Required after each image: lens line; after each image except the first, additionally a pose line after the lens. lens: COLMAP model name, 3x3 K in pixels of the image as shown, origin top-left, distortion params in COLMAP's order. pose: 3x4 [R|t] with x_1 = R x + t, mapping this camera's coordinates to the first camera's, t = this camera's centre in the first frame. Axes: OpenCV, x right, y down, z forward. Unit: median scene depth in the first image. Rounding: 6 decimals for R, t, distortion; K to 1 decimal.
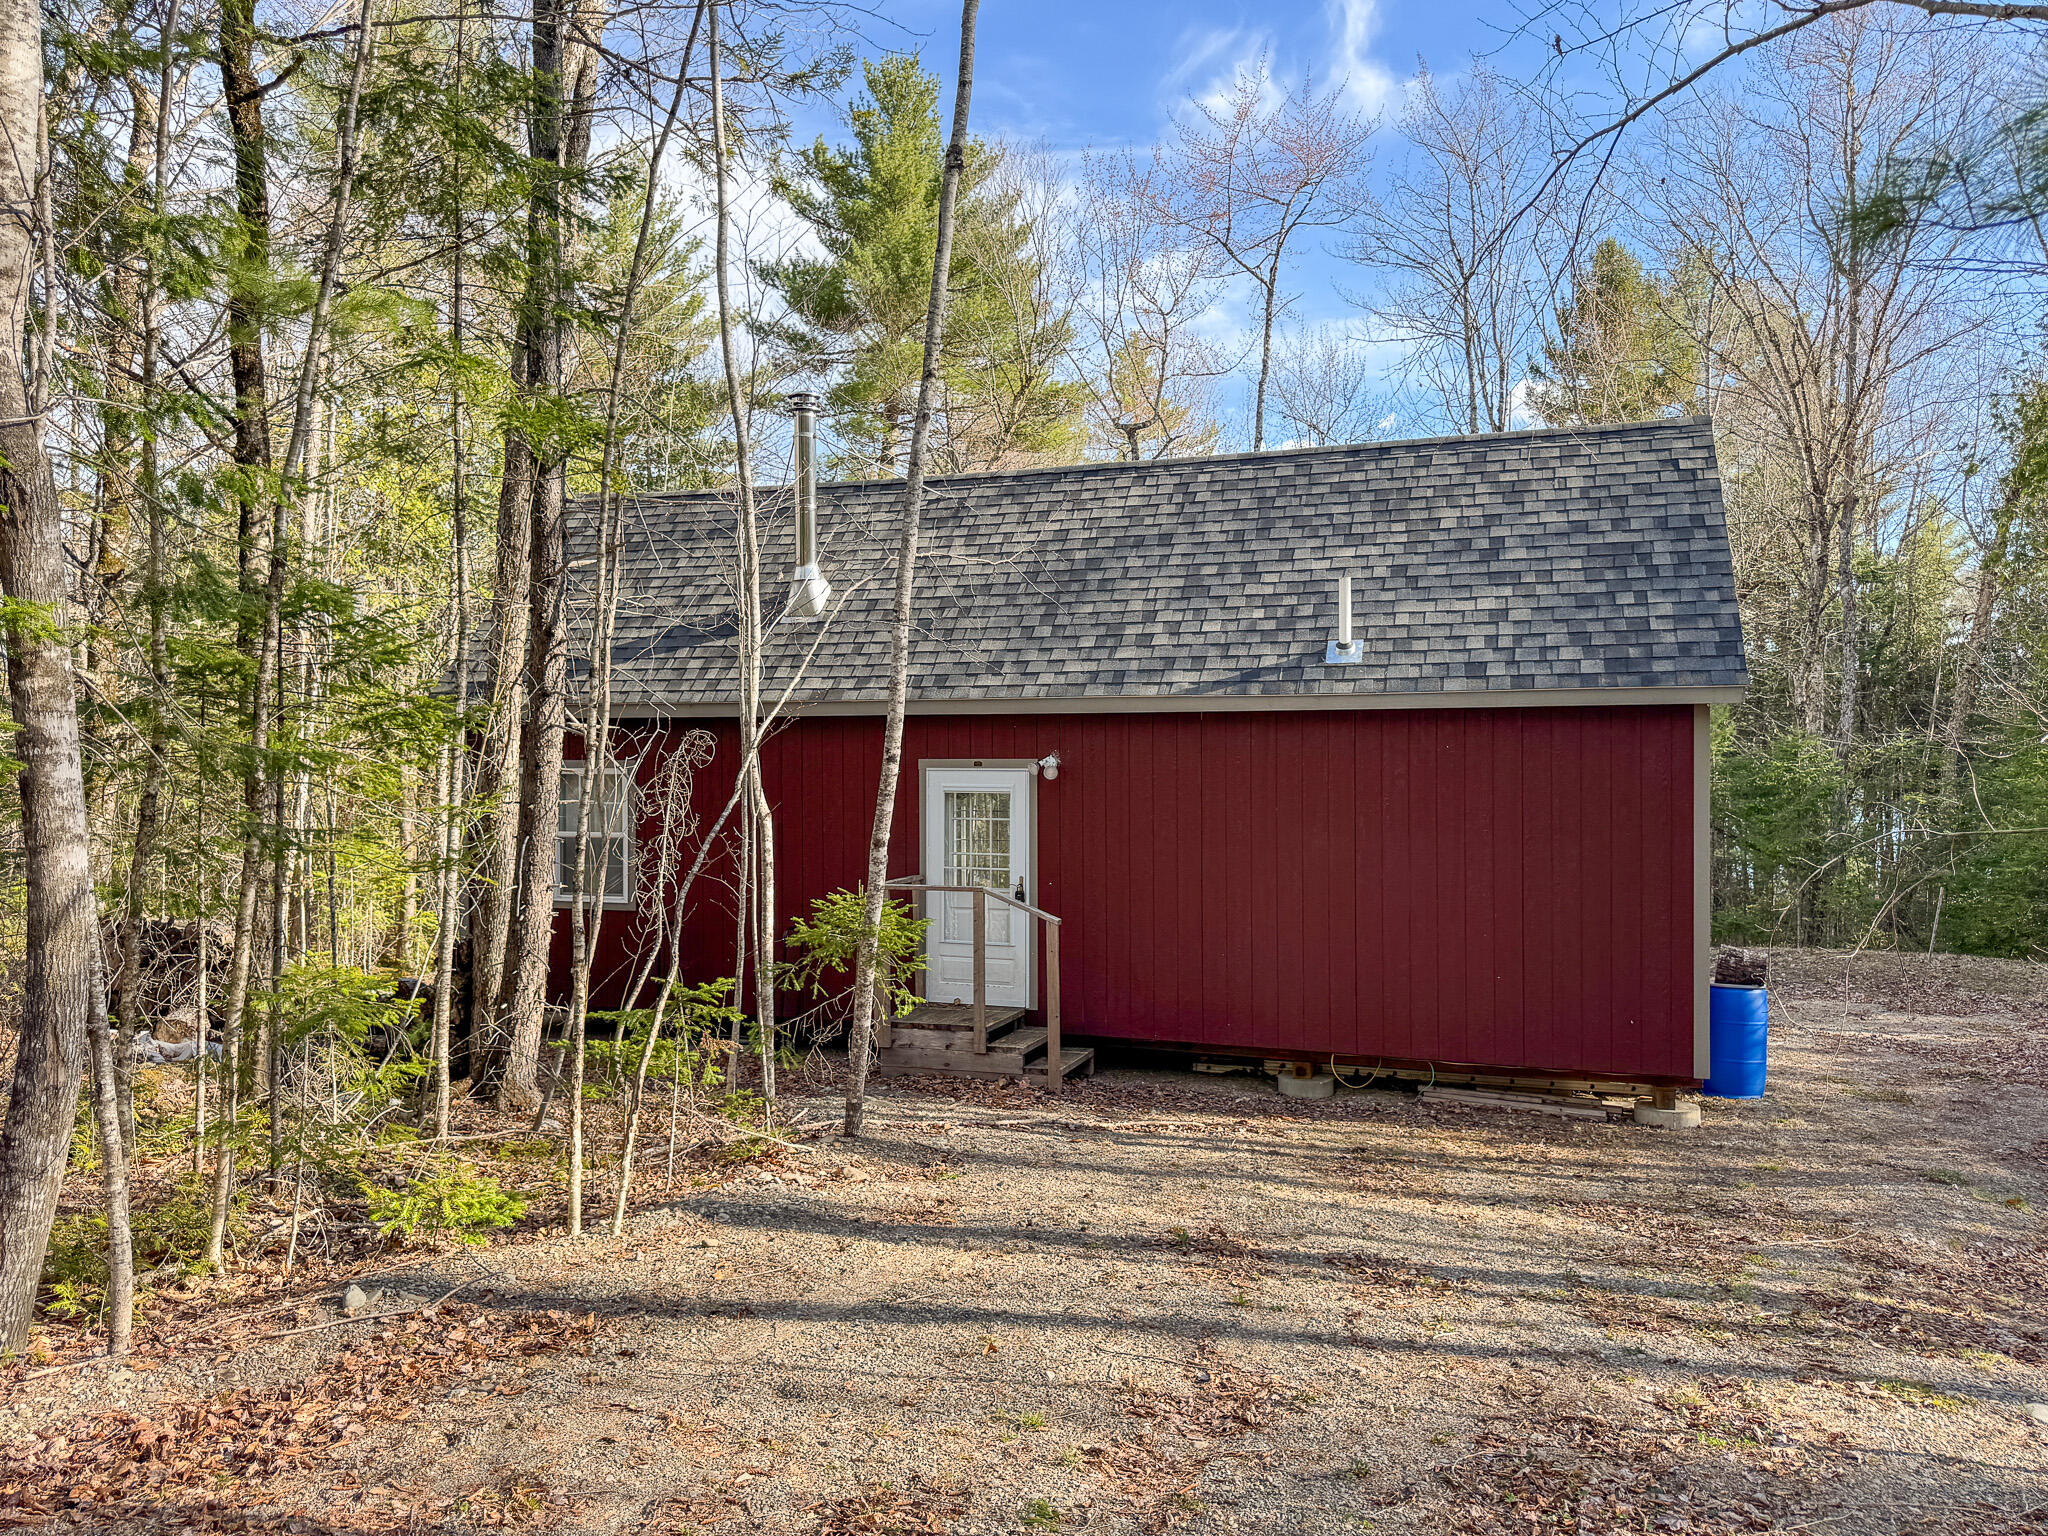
lens RADIAL K [[1423.1, 0, 1017.4], [0, 1423.1, 769.8], [0, 0, 1]] dist [0.113775, -0.158306]
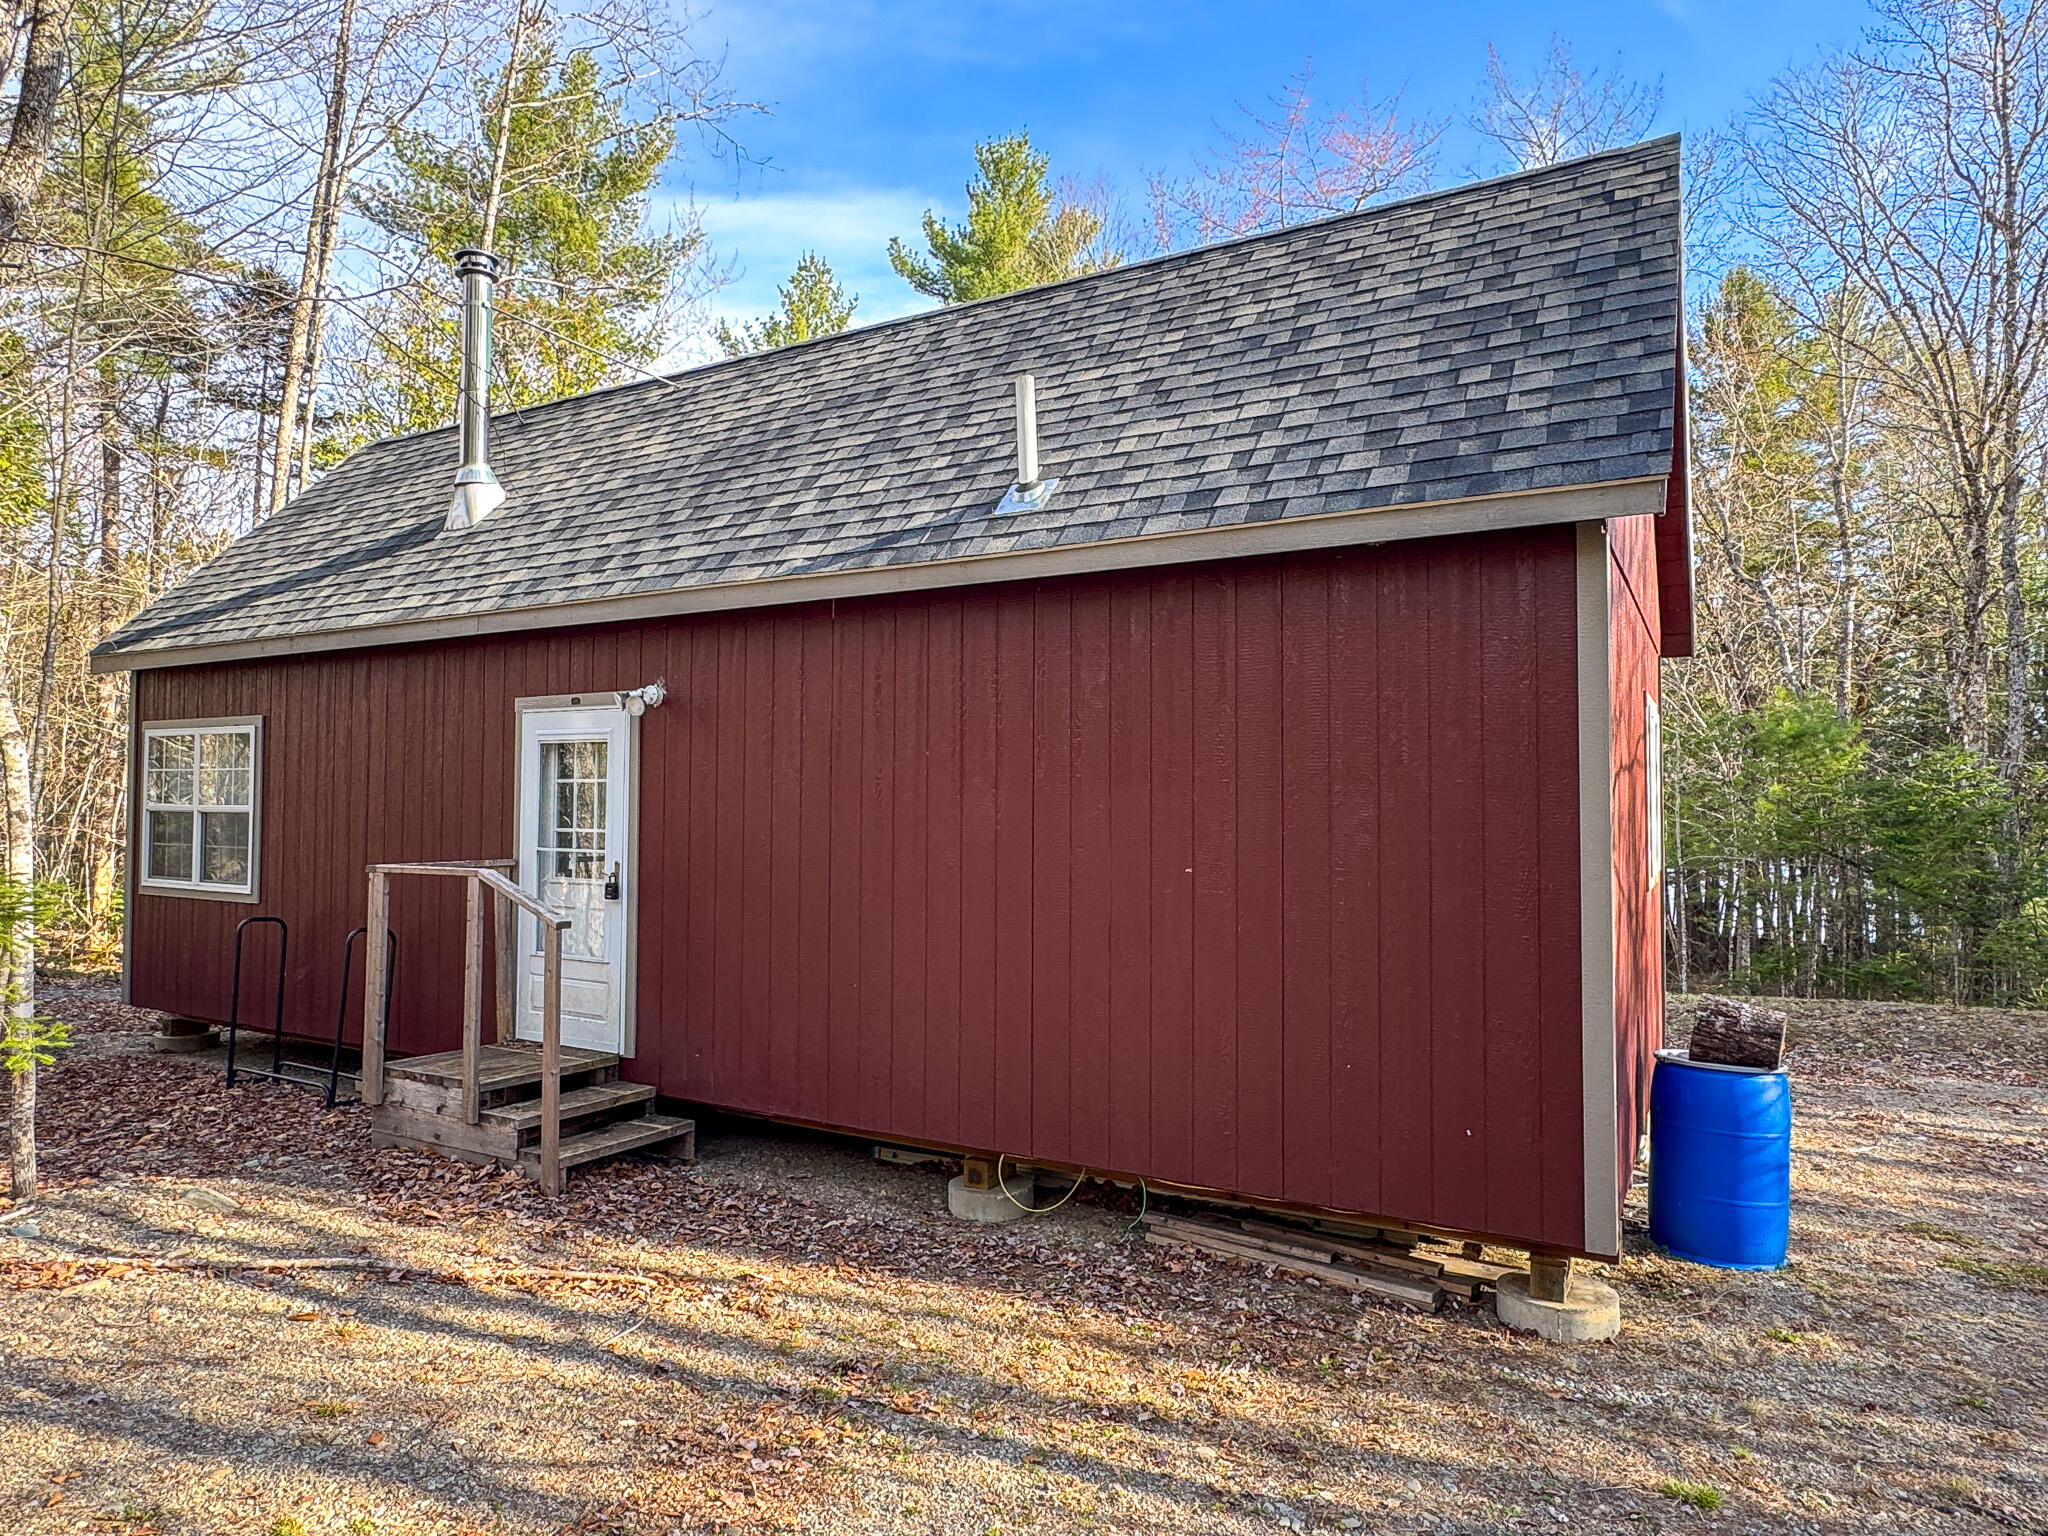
lens RADIAL K [[1205.8, 0, 1025.9], [0, 1205.8, 764.4], [0, 0, 1]] dist [0.048773, -0.040605]
pose [[0.984069, 0.003094, -0.177760, 0.319745], [-0.012247, 0.998653, -0.050421, 0.059496], [0.177364, 0.051795, 0.982781, 0.486286]]
